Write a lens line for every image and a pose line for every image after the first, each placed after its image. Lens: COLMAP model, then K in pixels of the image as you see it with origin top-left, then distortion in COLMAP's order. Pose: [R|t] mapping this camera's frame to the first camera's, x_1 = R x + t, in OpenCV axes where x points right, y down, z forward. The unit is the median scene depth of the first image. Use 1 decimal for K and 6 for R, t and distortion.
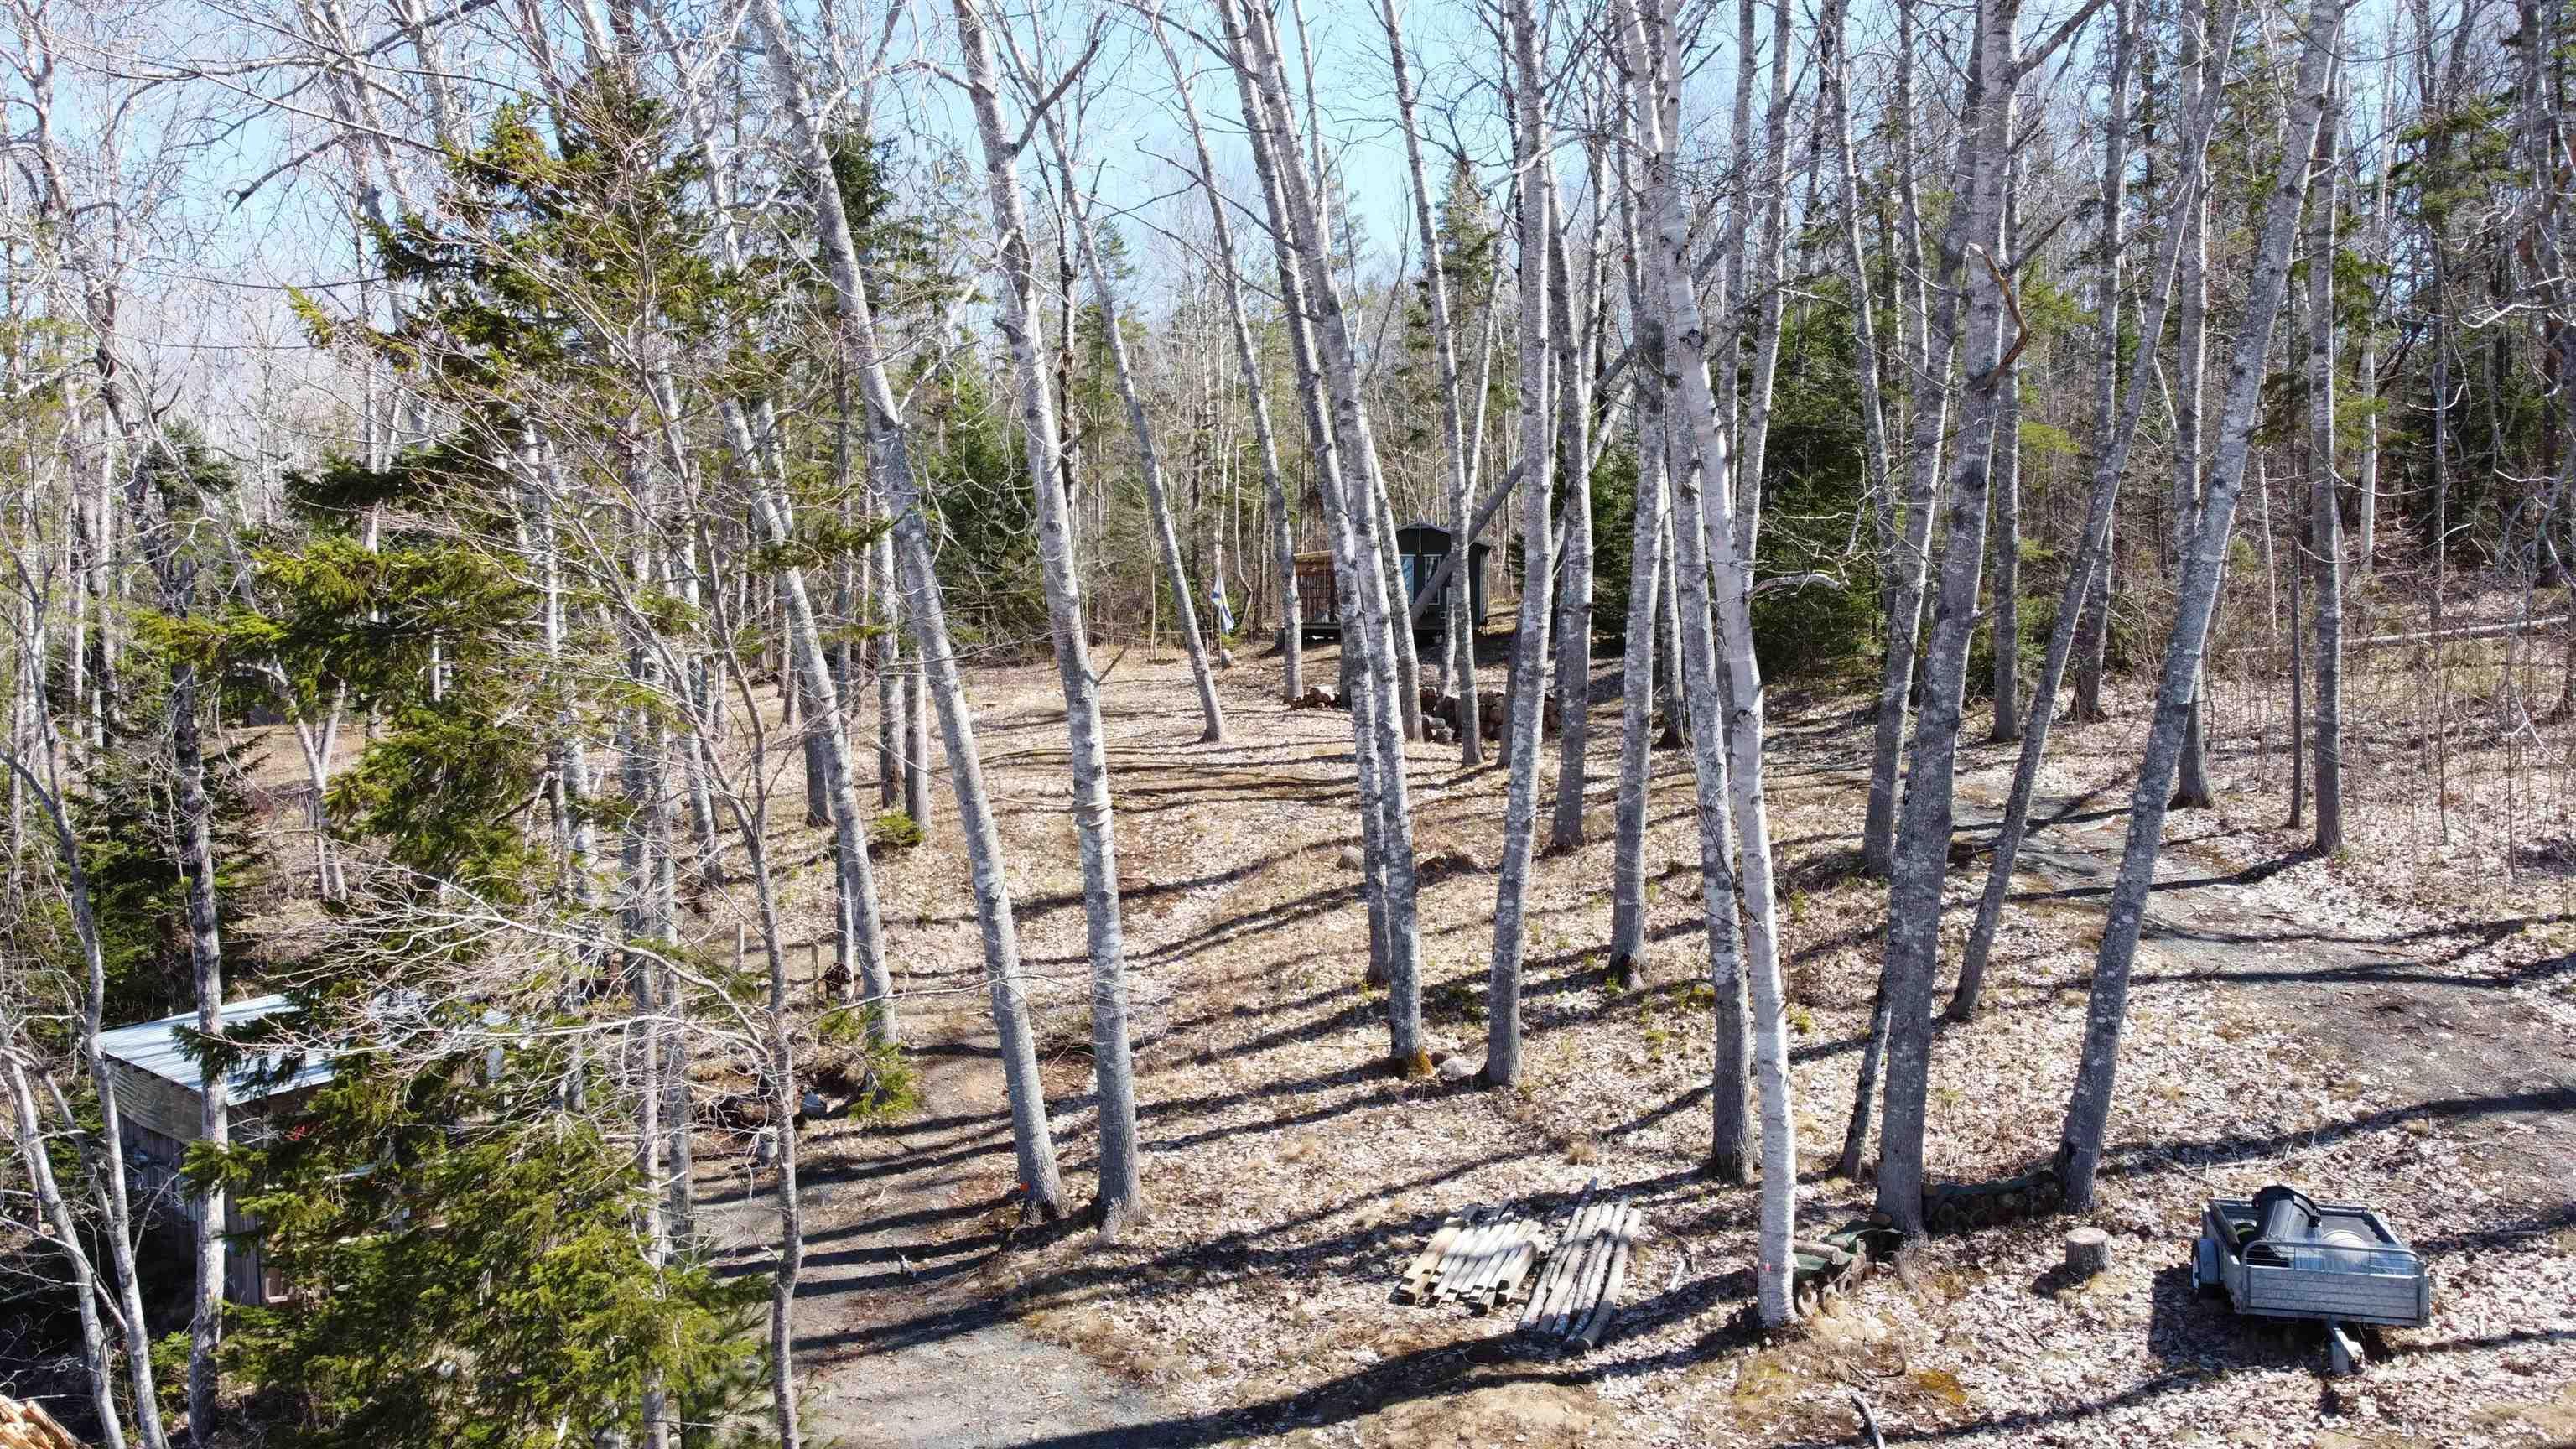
lens RADIAL K [[1951.1, 0, 1288.0], [0, 1951.1, 724.5], [0, 0, 1]] dist [0.004296, -0.003635]
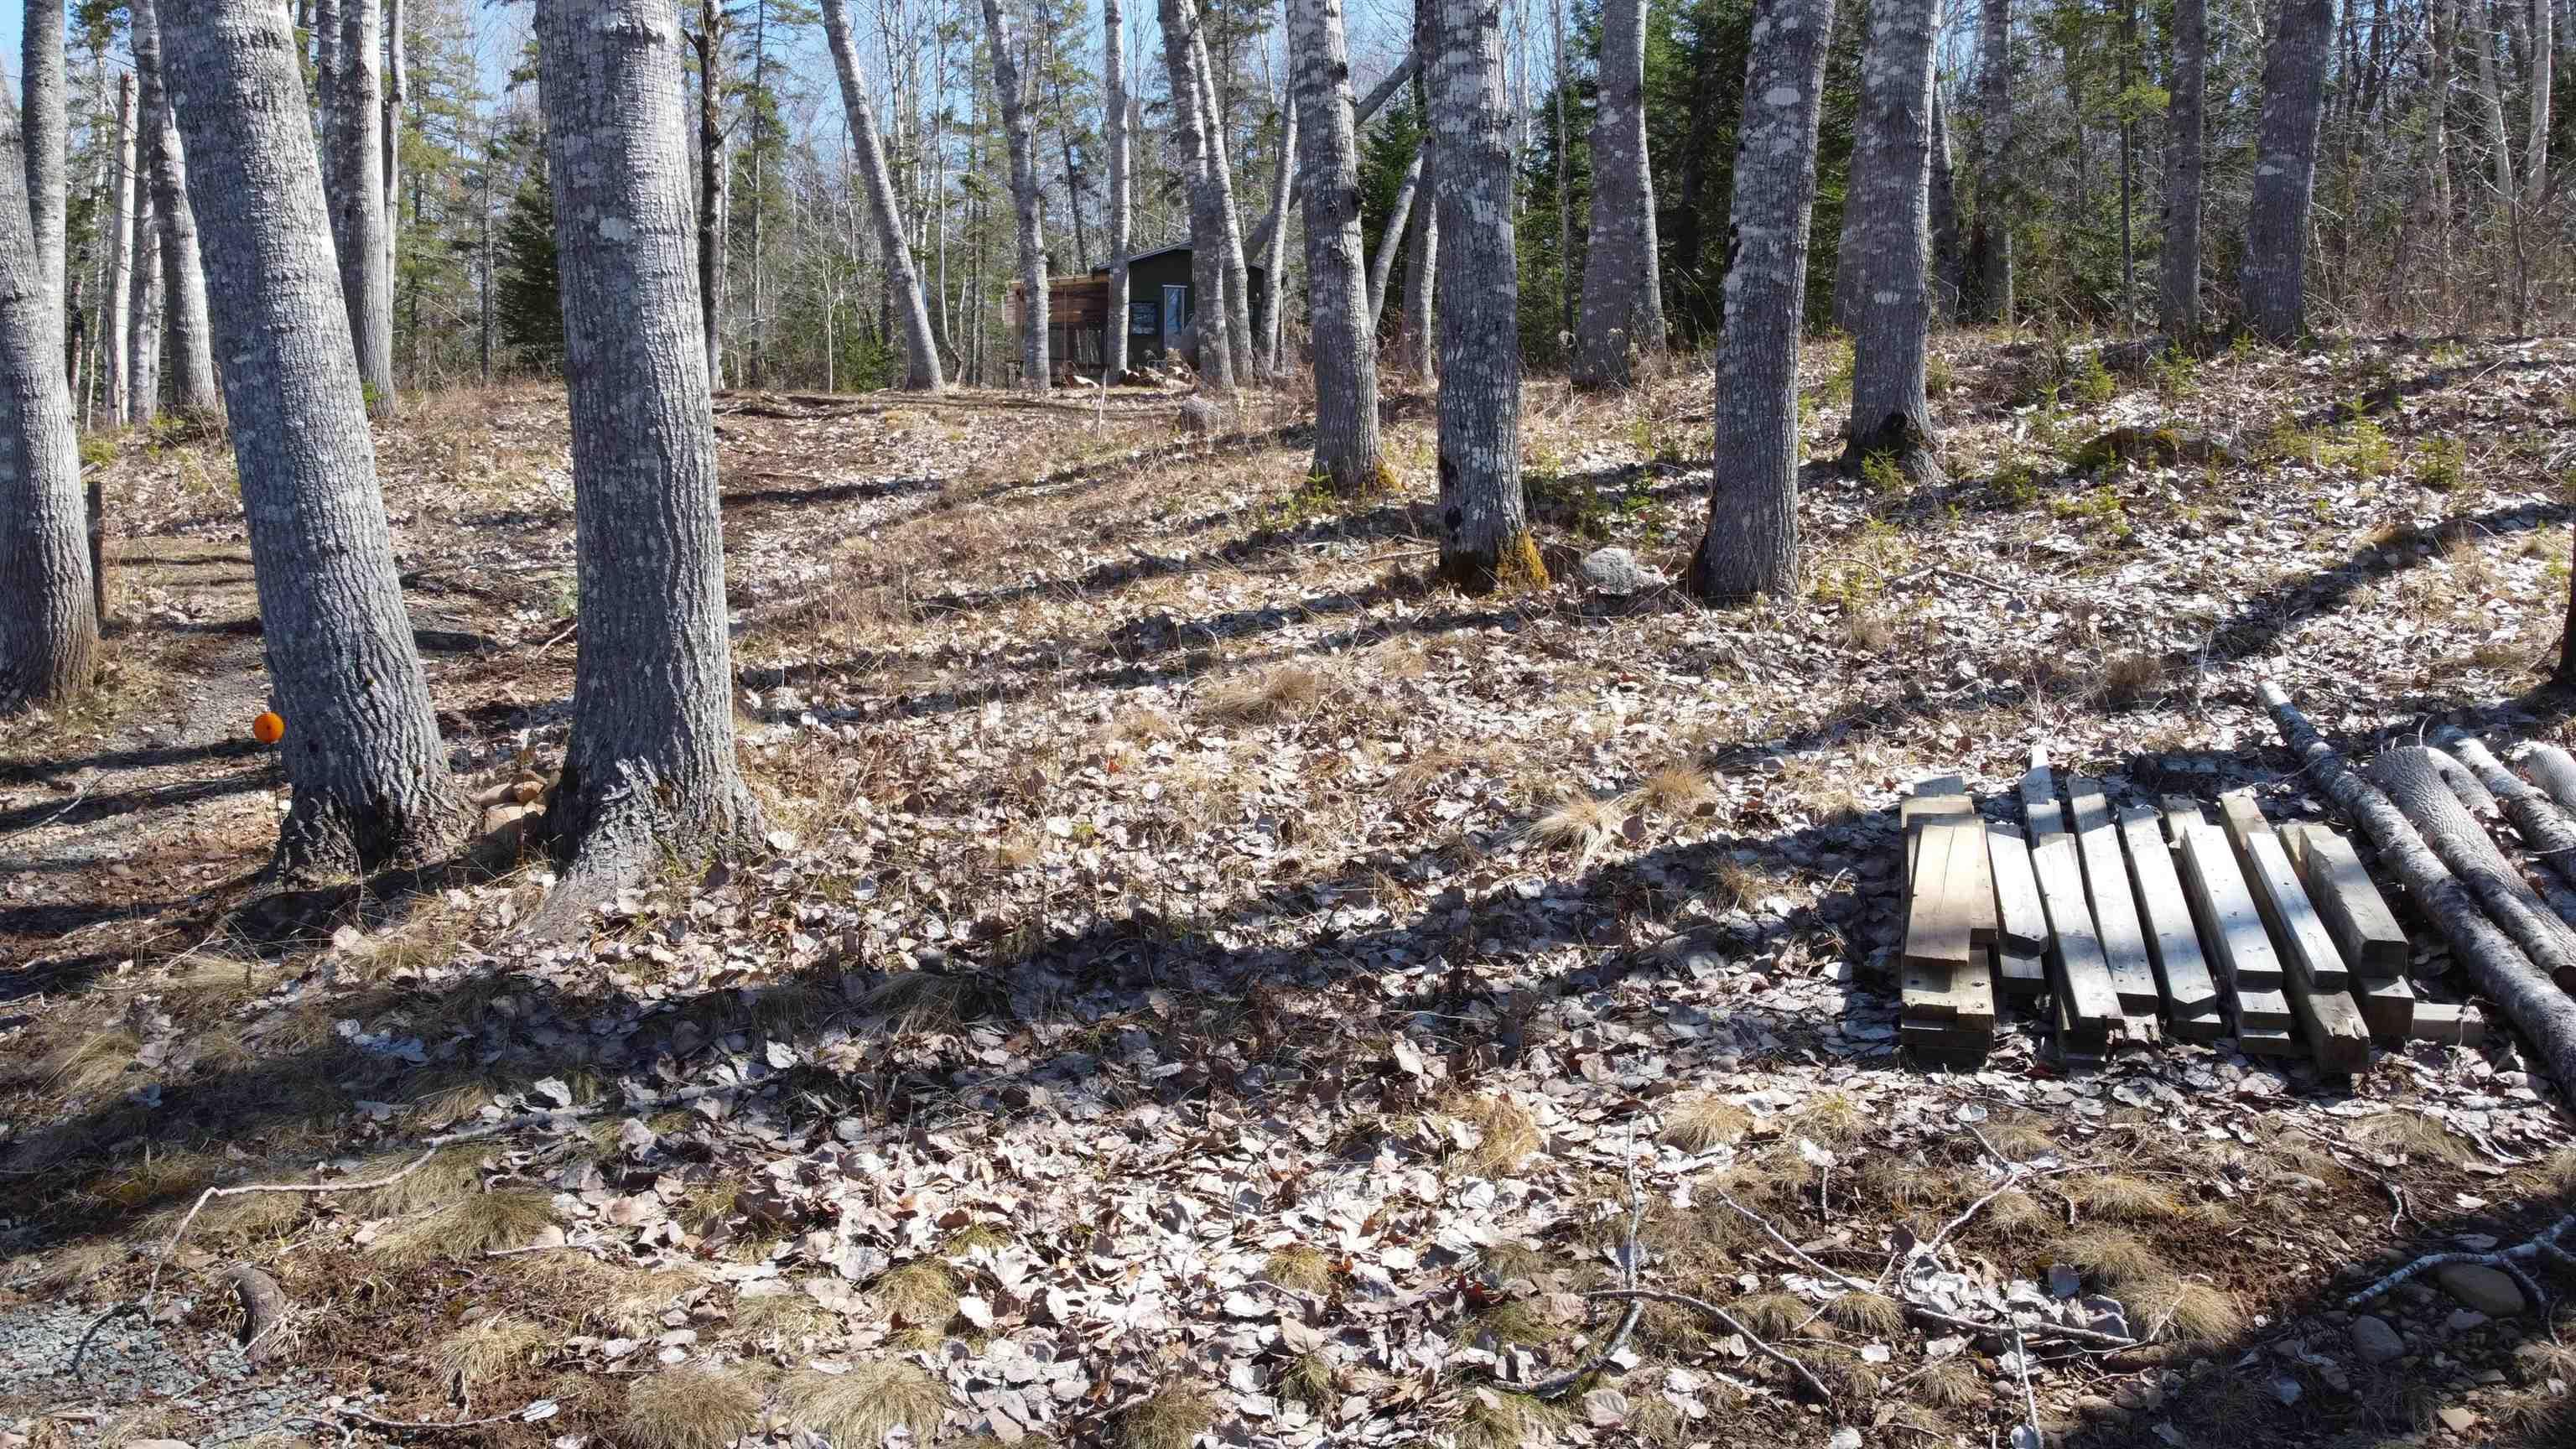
lens RADIAL K [[1960.7, 0, 1288.0], [0, 1960.7, 724.5], [0, 0, 1]] dist [0.001763, -0.012899]
pose [[0.987527, 0.000491, 0.157450, -0.041724], [-0.000672, 0.999999, 0.001095, 0.225559], [-0.157449, -0.001187, 0.987526, 0.694027]]
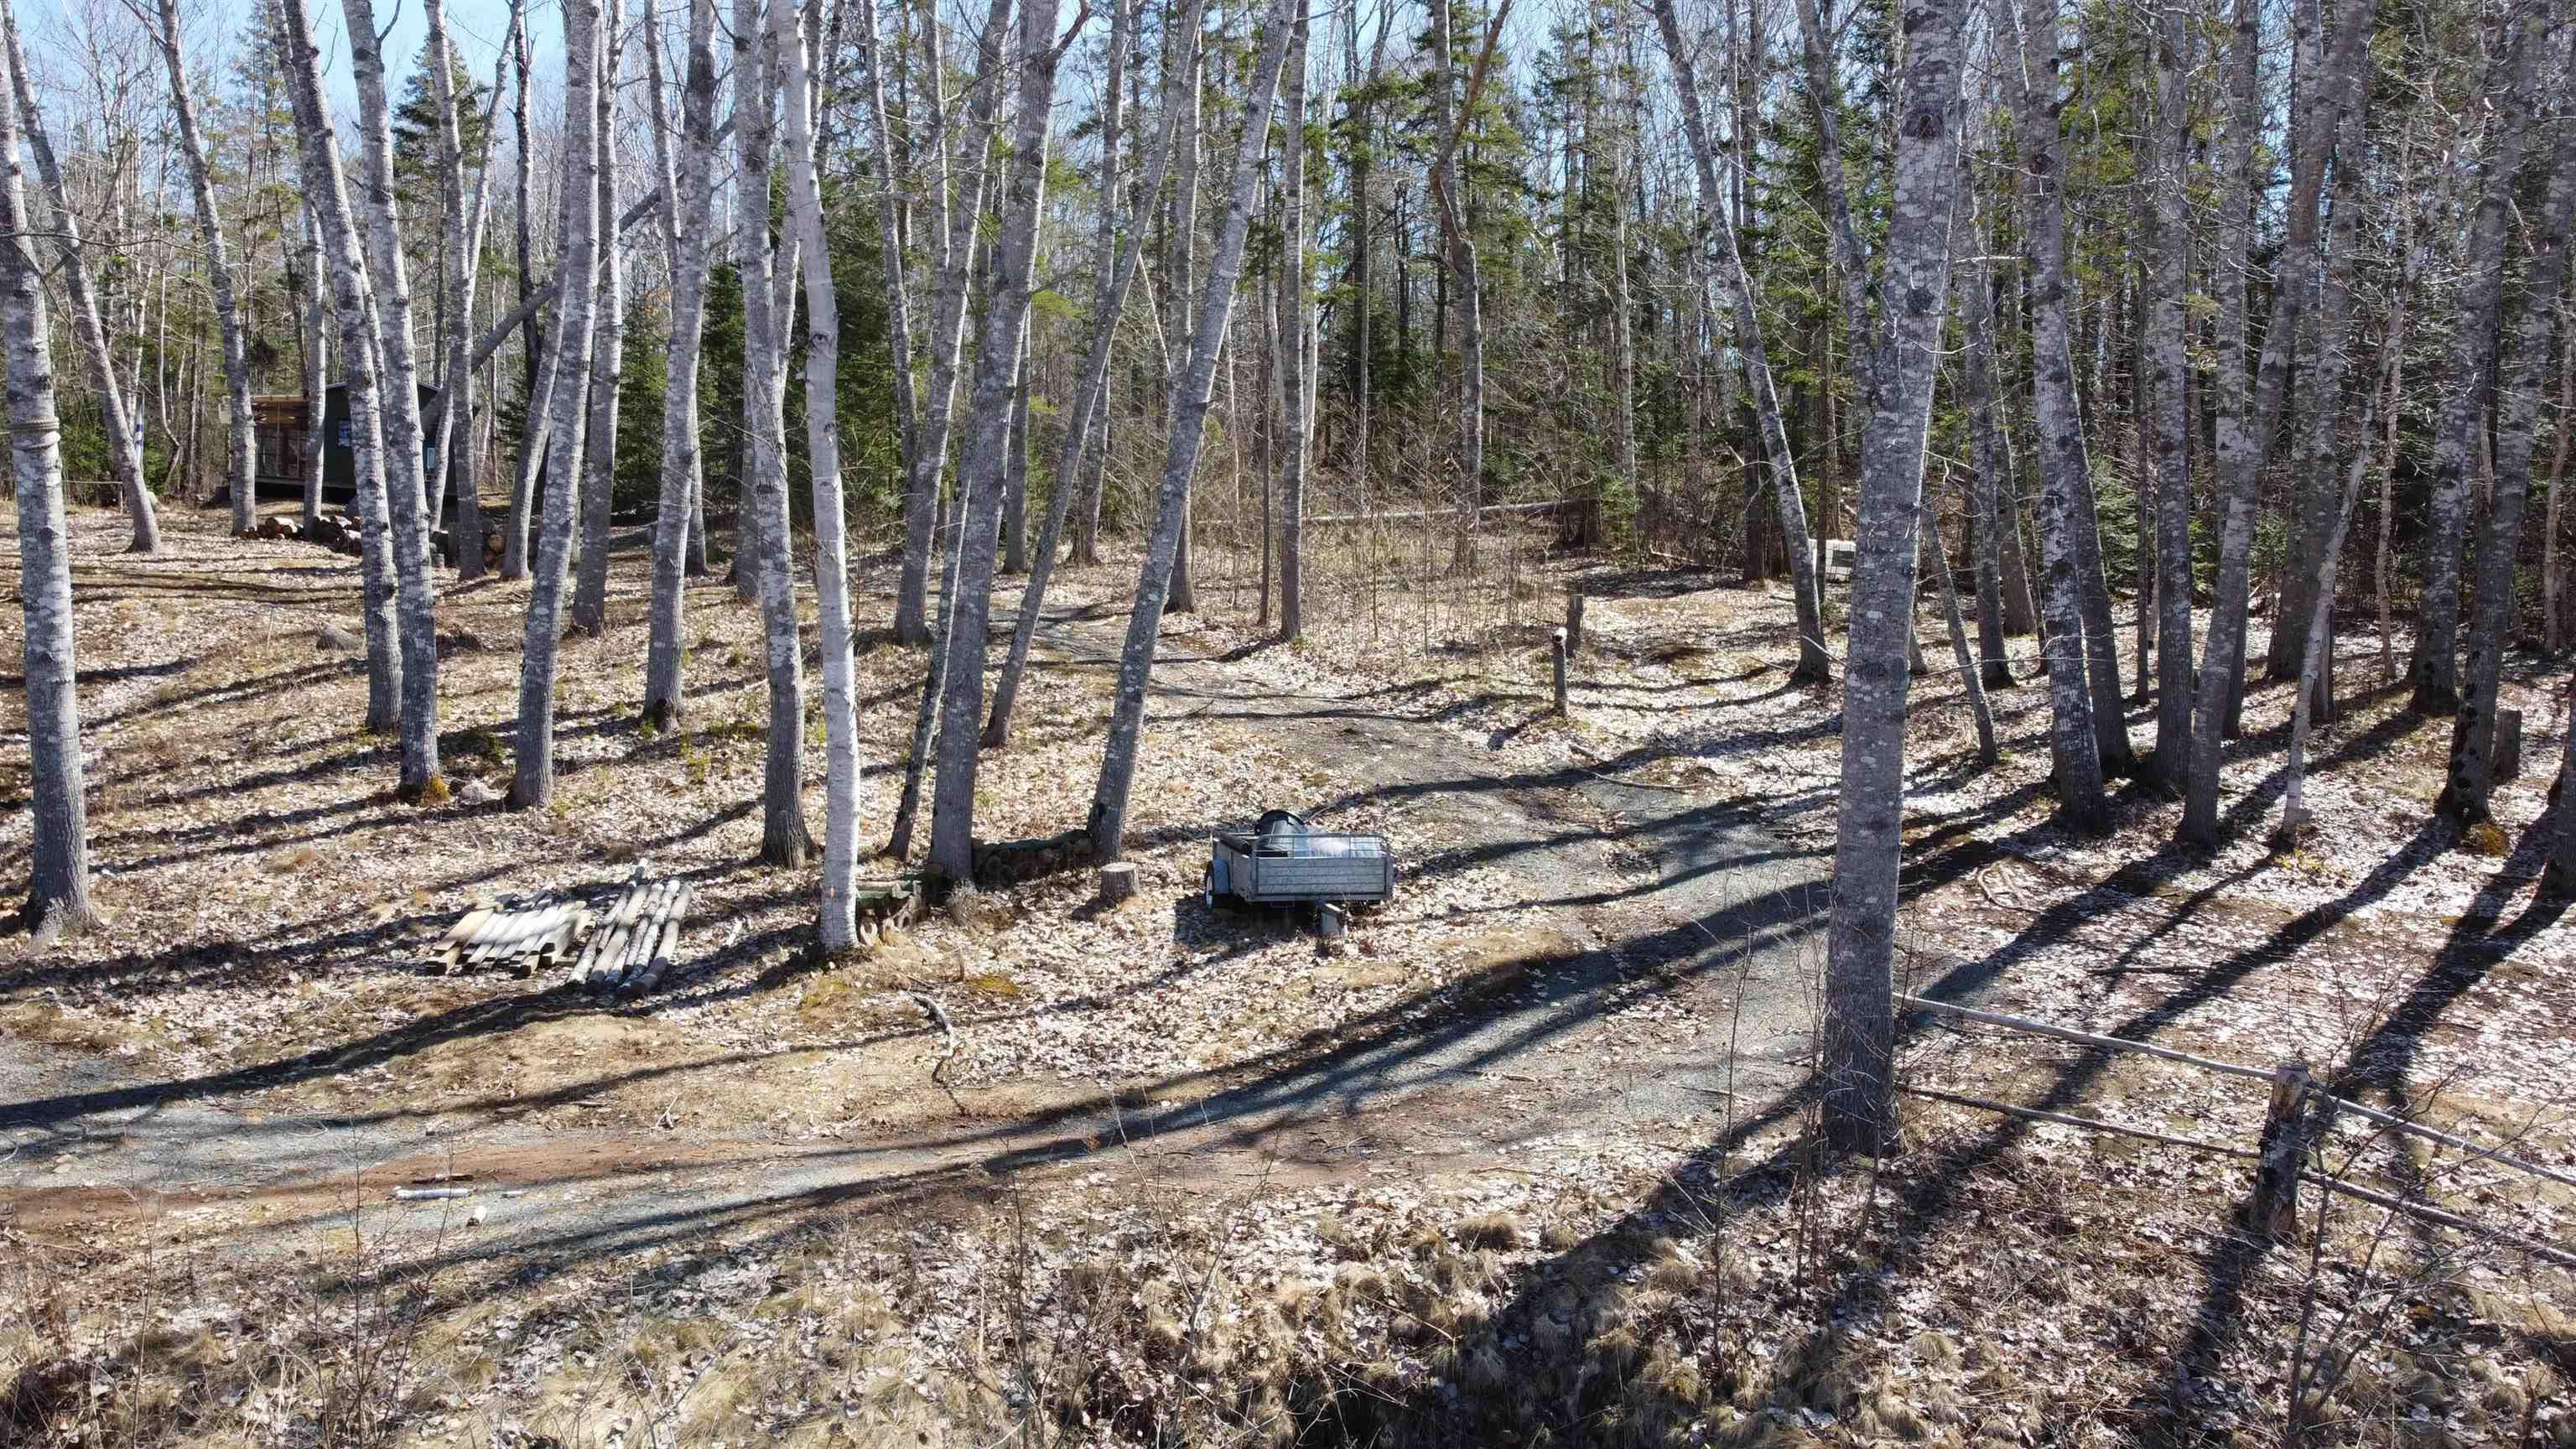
lens RADIAL K [[1958.0, 0, 1281.2], [0, 1958.0, 721.6], [0, 0, 1]] dist [0.003661, -0.006717]
pose [[0.873966, 0.016065, 0.485722, -0.035953], [-0.015841, 0.999864, -0.004566, 0.153547], [-0.485729, -0.003704, 0.874102, 0.002165]]
